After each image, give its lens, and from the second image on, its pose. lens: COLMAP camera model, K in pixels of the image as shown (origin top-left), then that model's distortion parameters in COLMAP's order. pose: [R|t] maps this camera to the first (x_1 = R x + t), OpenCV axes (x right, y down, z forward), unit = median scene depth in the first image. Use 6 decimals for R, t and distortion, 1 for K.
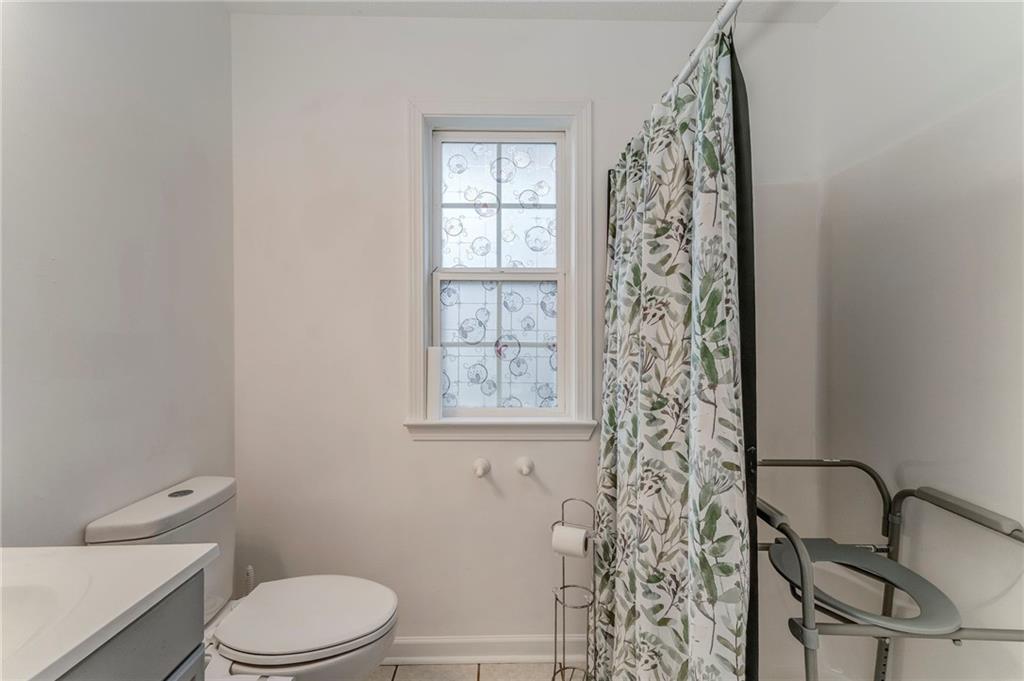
lens RADIAL K [[415.6, 0, 512.0], [0, 415.6, 340.5], [0, 0, 1]] dist [-0.002021, -0.000201]
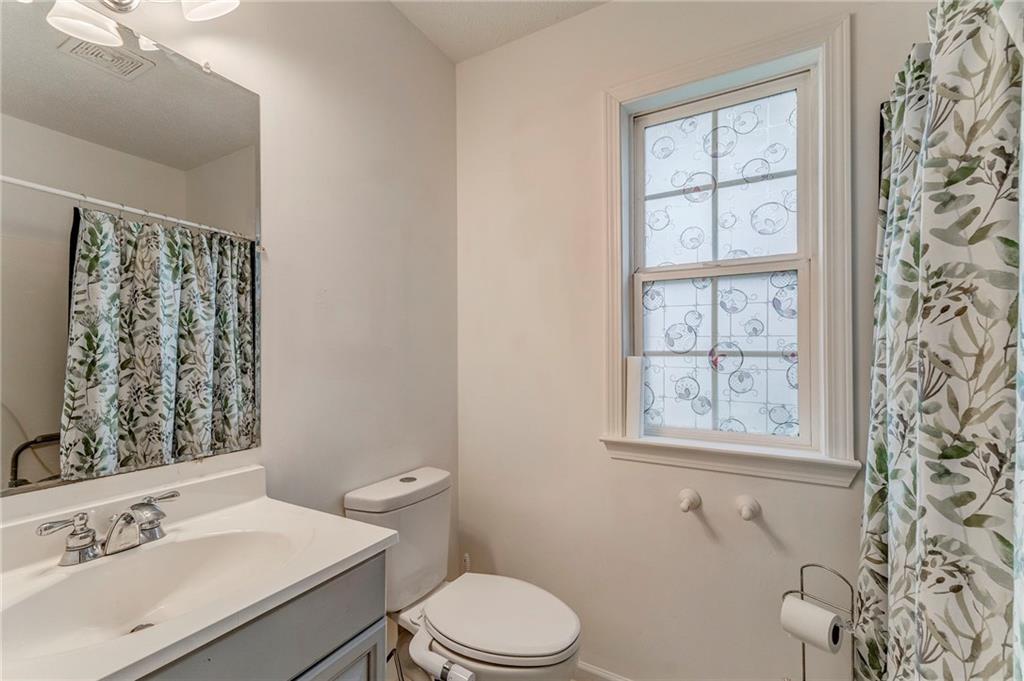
lens RADIAL K [[435.5, 0, 515.4], [0, 435.5, 345.1], [0, 0, 1]] dist [0.001324, -0.000254]
pose [[0.858604, -0.010154, -0.512539, 0.091647], [0.006424, 0.999938, -0.009047, -0.002943], [0.512599, 0.004475, 0.858617, 0.070690]]
